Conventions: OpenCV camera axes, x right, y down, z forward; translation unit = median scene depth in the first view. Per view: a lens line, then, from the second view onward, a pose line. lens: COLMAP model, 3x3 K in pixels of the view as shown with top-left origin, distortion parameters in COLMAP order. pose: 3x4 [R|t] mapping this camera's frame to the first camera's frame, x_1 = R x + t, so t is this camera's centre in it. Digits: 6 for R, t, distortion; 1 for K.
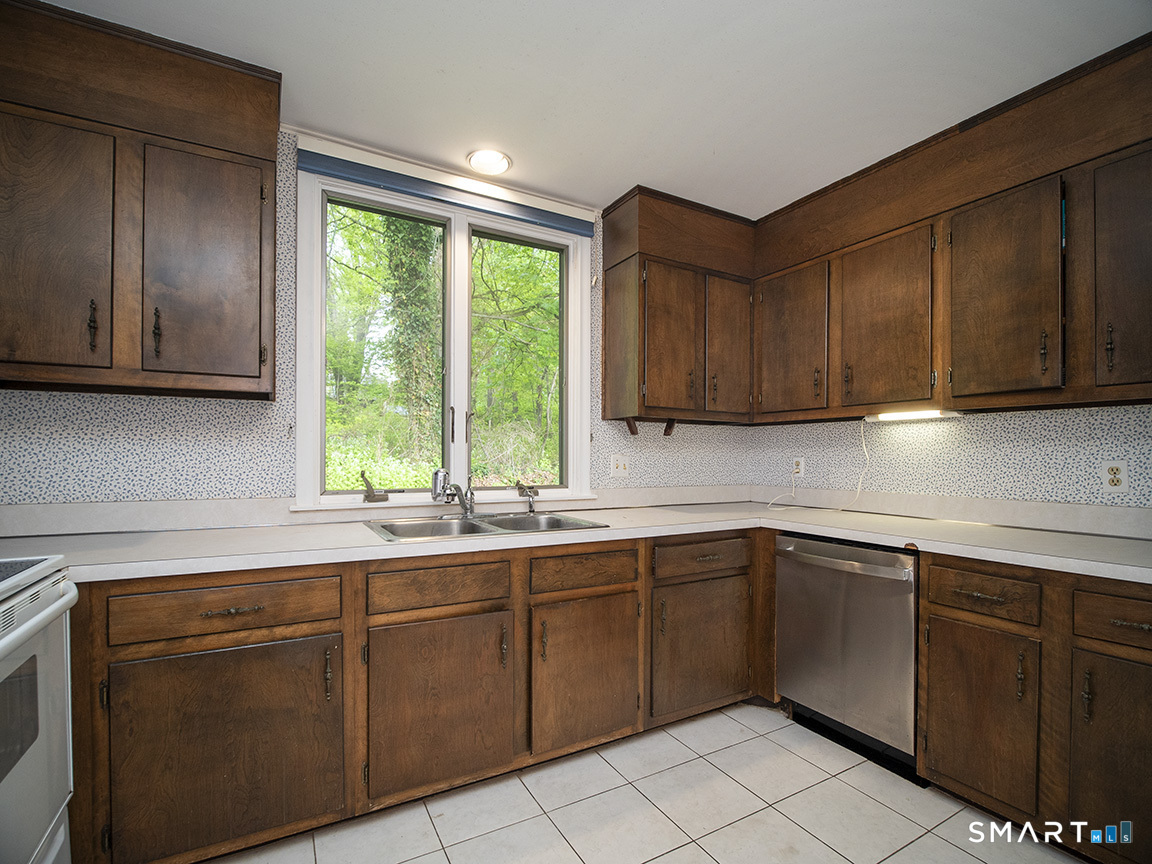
lens RADIAL K [[538.3, 0, 577.4], [0, 538.3, 458.1], [0, 0, 1]] dist [-0.000198, -0.000041]
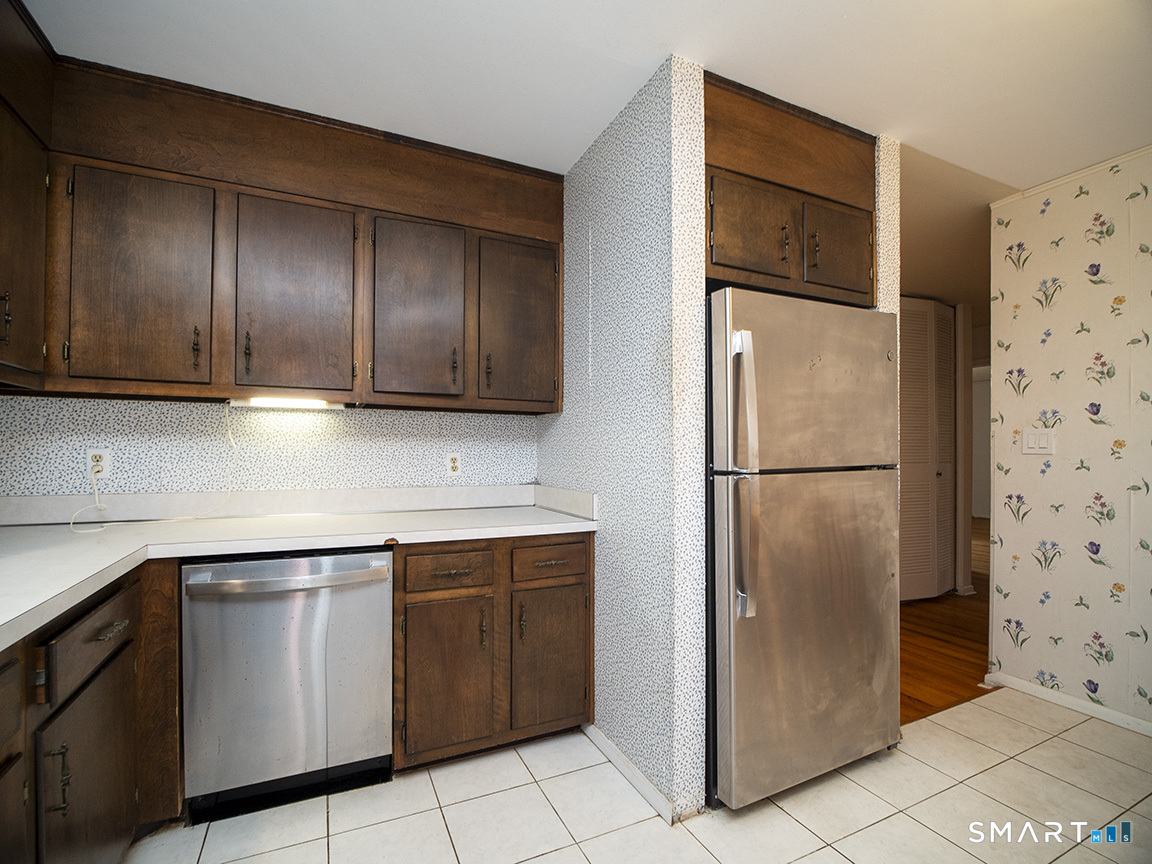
lens RADIAL K [[537.1, 0, 570.3], [0, 537.1, 452.7], [0, 0, 1]] dist [-0.017334, 0.000211]
pose [[0.090072, 0.001564, 0.995934, -0.283419], [-0.000947, 0.999998, -0.001485, 0.005450], [-0.995935, -0.000810, 0.090073, 0.530953]]
